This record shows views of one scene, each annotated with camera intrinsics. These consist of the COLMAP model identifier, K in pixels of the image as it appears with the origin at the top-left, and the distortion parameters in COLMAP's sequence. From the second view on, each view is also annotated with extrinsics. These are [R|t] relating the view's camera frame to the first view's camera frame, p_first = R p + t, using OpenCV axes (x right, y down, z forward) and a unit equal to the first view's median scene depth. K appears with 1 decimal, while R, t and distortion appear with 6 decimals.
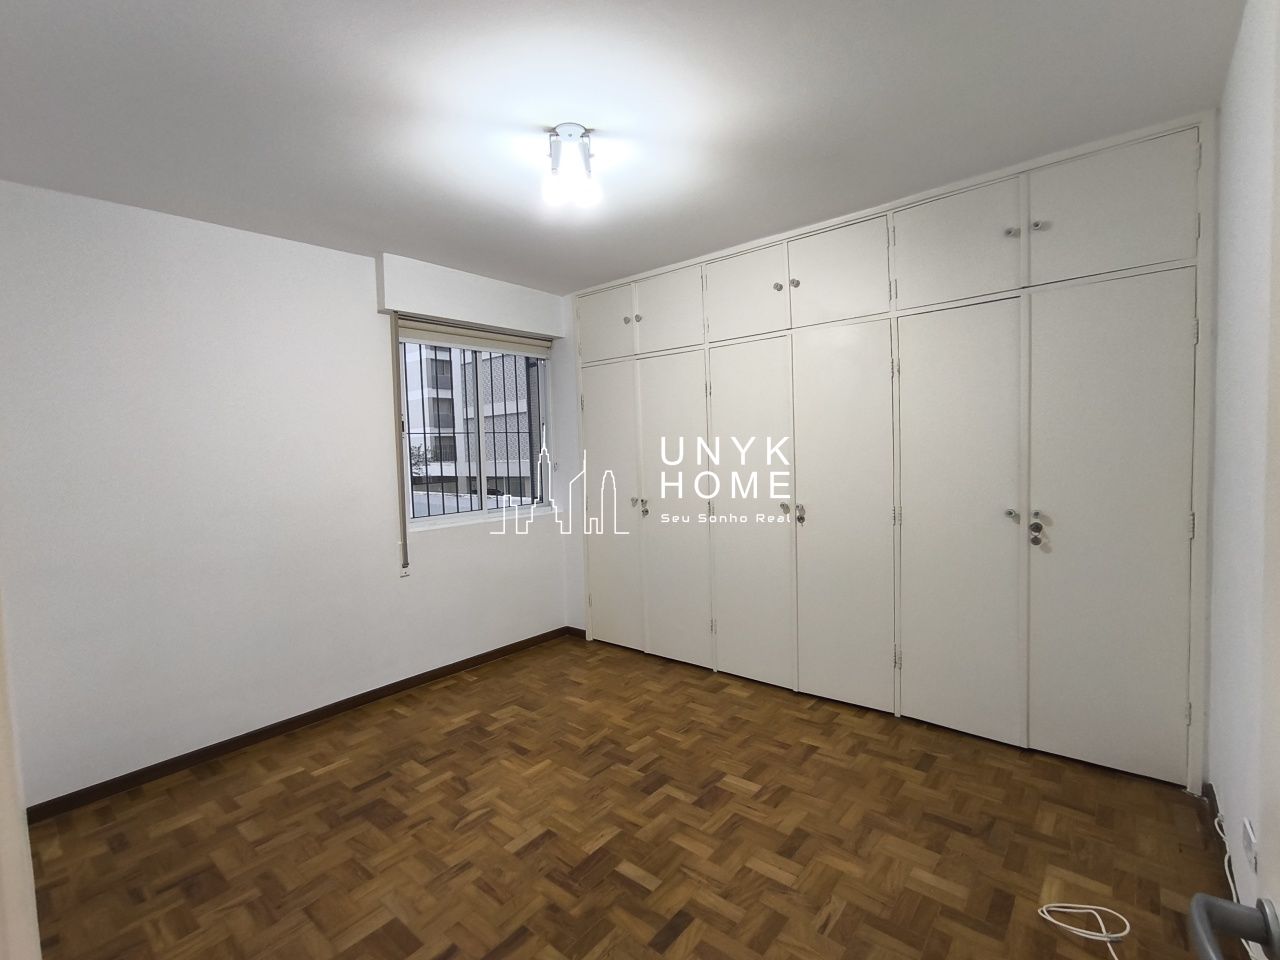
lens RADIAL K [[576.5, 0, 641.8], [0, 576.5, 482.7], [0, 0, 1]] dist [-0.053422, 0.038041]
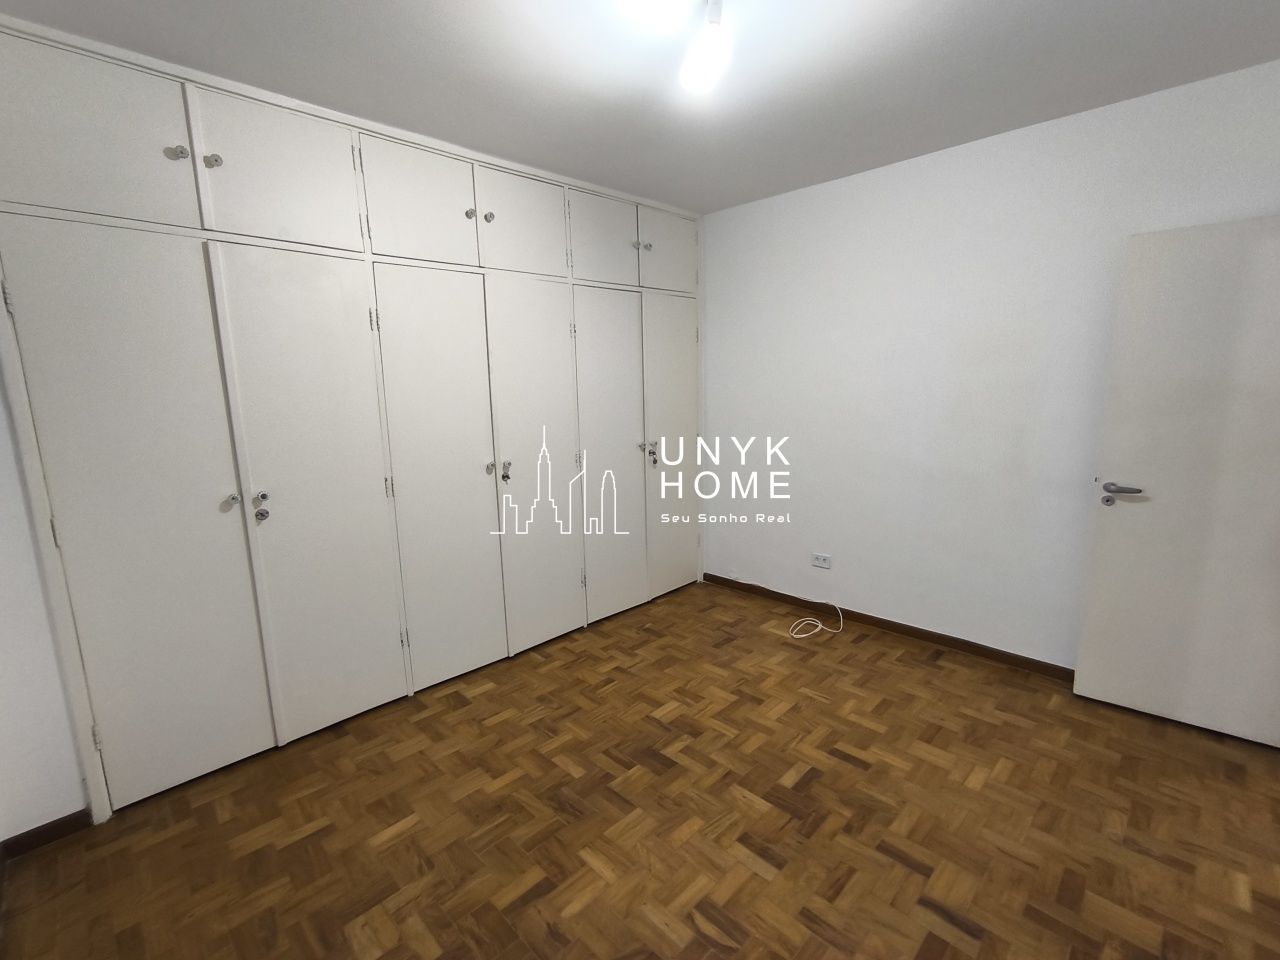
lens RADIAL K [[576.5, 0, 641.8], [0, 576.5, 482.7], [0, 0, 1]] dist [-0.053422, 0.038041]
pose [[0.092846, -0.137026, 0.986207, -0.765753], [0.073432, 0.988730, 0.130463, -0.041597], [-0.992969, 0.060307, 0.101862, 0.818995]]
